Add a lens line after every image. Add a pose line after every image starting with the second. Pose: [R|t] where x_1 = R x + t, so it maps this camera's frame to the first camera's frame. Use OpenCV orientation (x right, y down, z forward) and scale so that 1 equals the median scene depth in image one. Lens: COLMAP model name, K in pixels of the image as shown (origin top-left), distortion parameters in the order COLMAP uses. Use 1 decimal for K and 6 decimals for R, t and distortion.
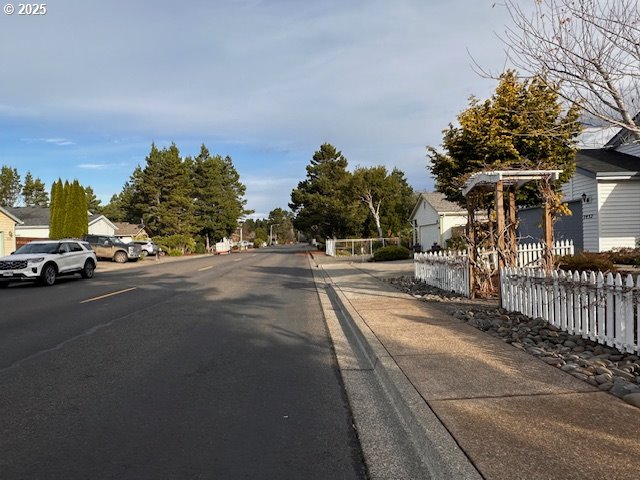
lens RADIAL K [[446.2, 0, 320.0], [0, 446.2, 240.0], [0, 0, 1]] dist [0.000463, -0.000860]
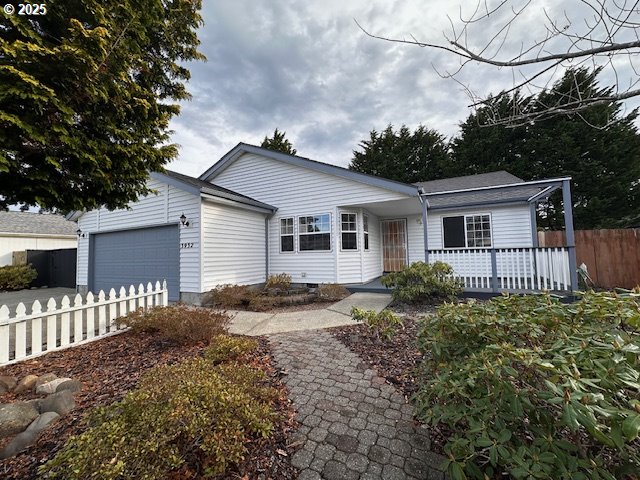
lens RADIAL K [[256.0, 0, 320.0], [0, 256.0, 240.0], [0, 0, 1]] dist [0.003868, 0.000012]
pose [[0.481026, 0.061500, 0.874546, 0.436255], [0.009668, 0.997104, -0.075436, -0.035255], [-0.876653, 0.044742, 0.479039, 0.790676]]
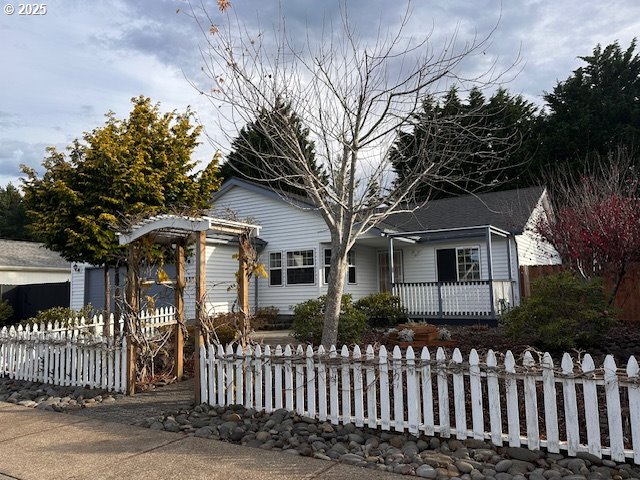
lens RADIAL K [[504.3, 0, 320.0], [0, 504.3, 240.0], [0, 0, 1]] dist [0.064825, -0.001675]
pose [[0.570052, 0.097104, 0.815850, -0.135994], [0.005728, 0.992497, -0.122131, -0.006230], [-0.821588, 0.074295, 0.565219, 0.251296]]
